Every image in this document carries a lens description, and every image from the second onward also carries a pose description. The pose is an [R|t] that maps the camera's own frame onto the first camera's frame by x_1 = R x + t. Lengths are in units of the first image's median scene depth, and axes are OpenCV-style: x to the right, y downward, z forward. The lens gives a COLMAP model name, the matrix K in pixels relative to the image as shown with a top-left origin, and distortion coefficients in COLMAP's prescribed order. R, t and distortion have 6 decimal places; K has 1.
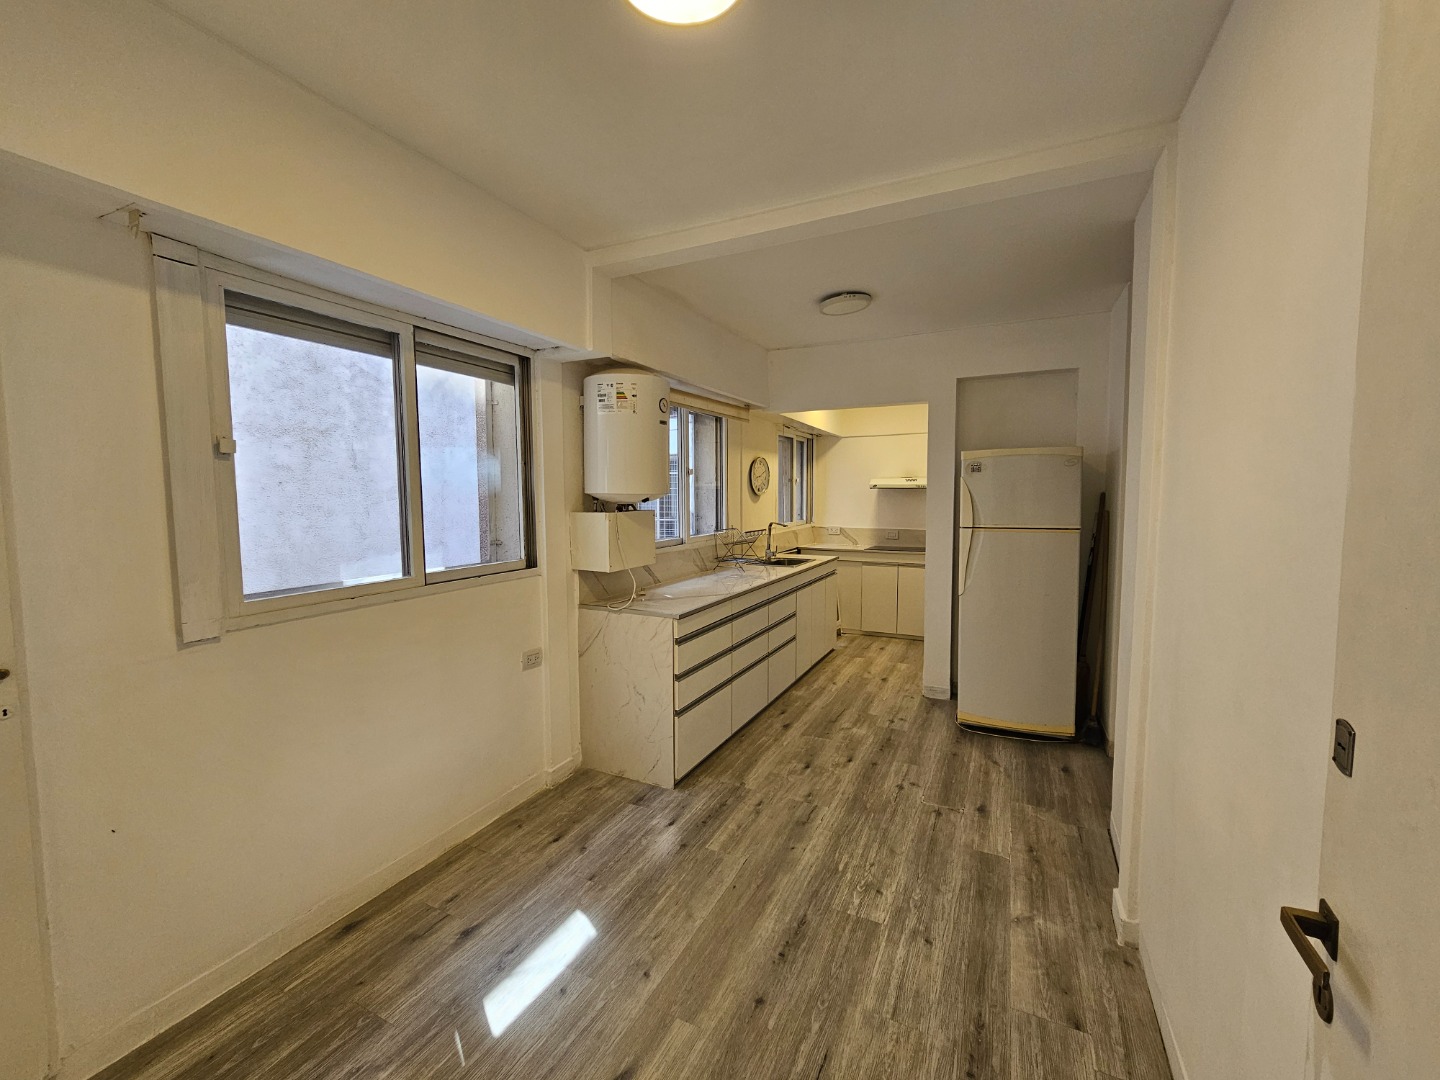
lens RADIAL K [[590.6, 0, 716.5], [0, 590.6, 539.6], [0, 0, 1]] dist [-0.000911, -0.000333]
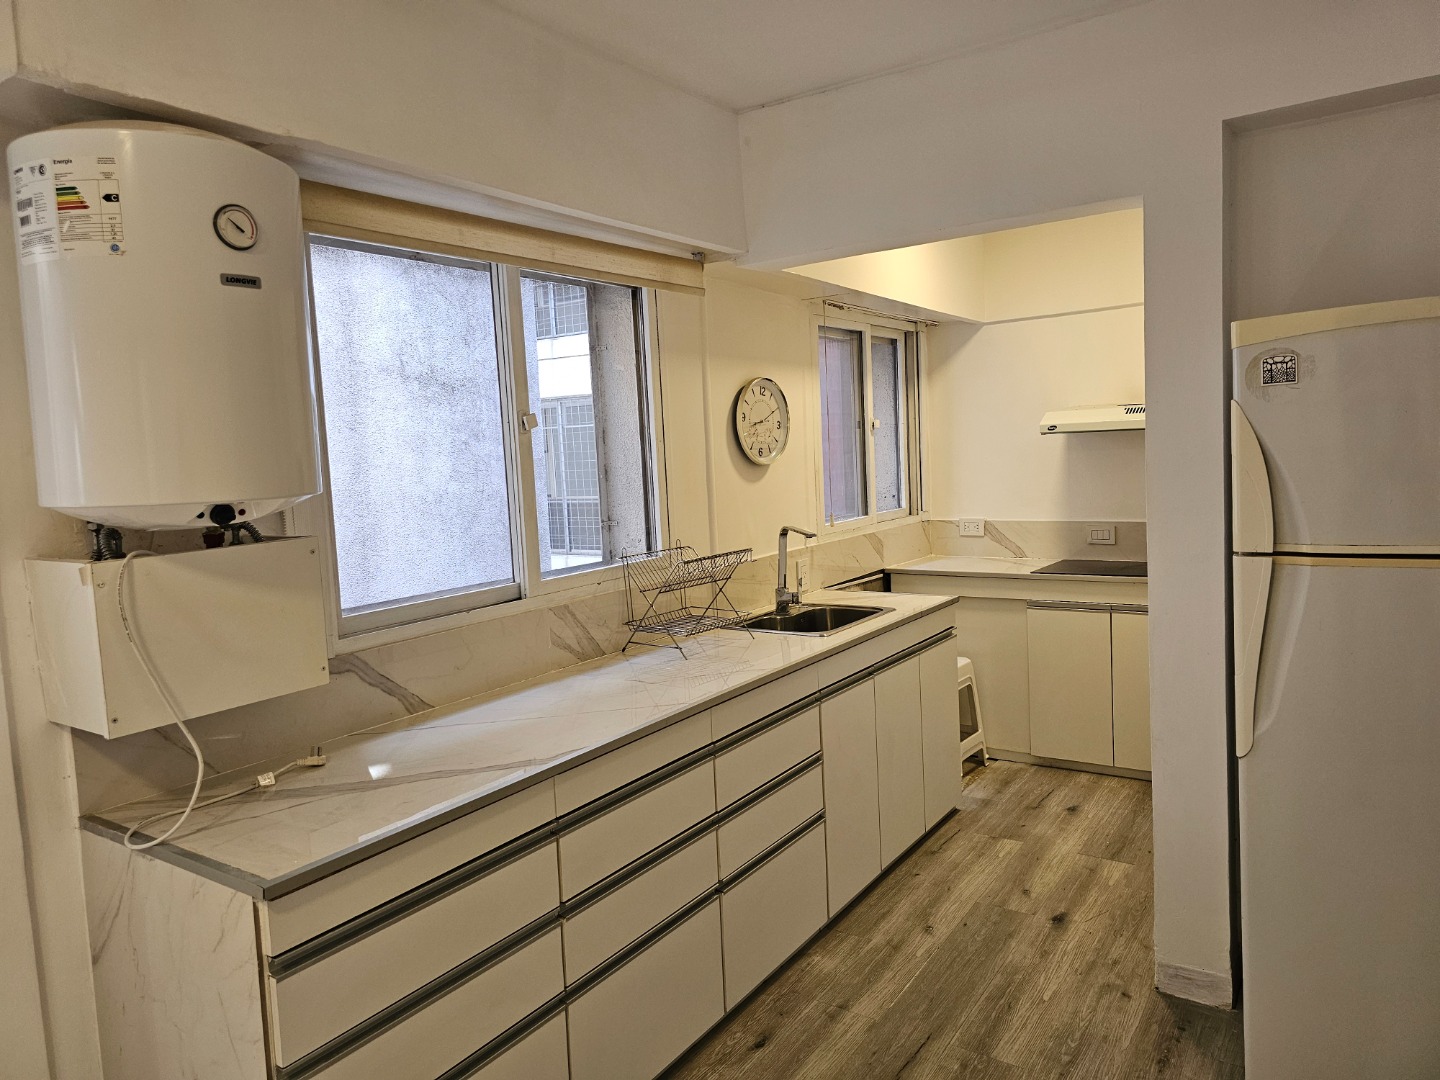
lens RADIAL K [[959.0, 0, 722.6], [0, 959.0, 530.4], [0, 0, 1]] dist [0.035448, -0.010574]
pose [[0.989722, -0.032092, -0.139360, 0.175015], [0.033298, 0.999425, 0.006331, -0.039152], [0.139077, -0.010906, 0.990222, 0.360914]]
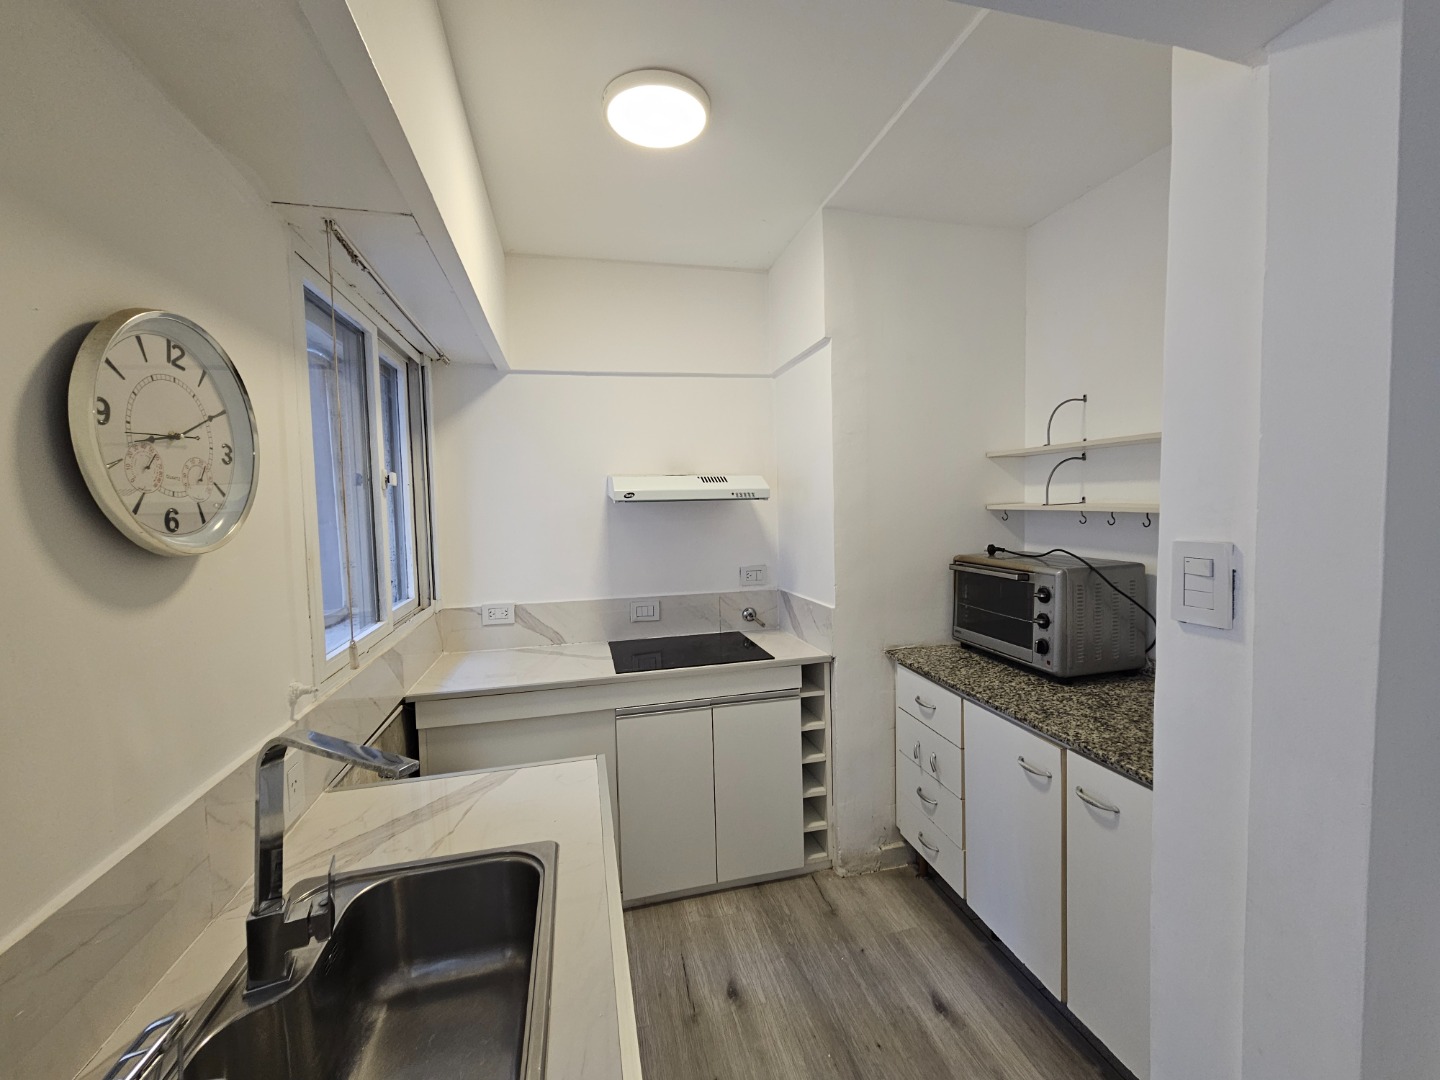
lens RADIAL K [[590.6, 0, 720.6], [0, 590.6, 532.1], [0, 0, 1]] dist [-0.000911, -0.000333]
pose [[0.761177, -0.048975, 0.646692, 0.101751], [0.073858, 0.997203, -0.011414, -0.084905], [-0.644324, 0.056452, 0.762666, 0.970371]]
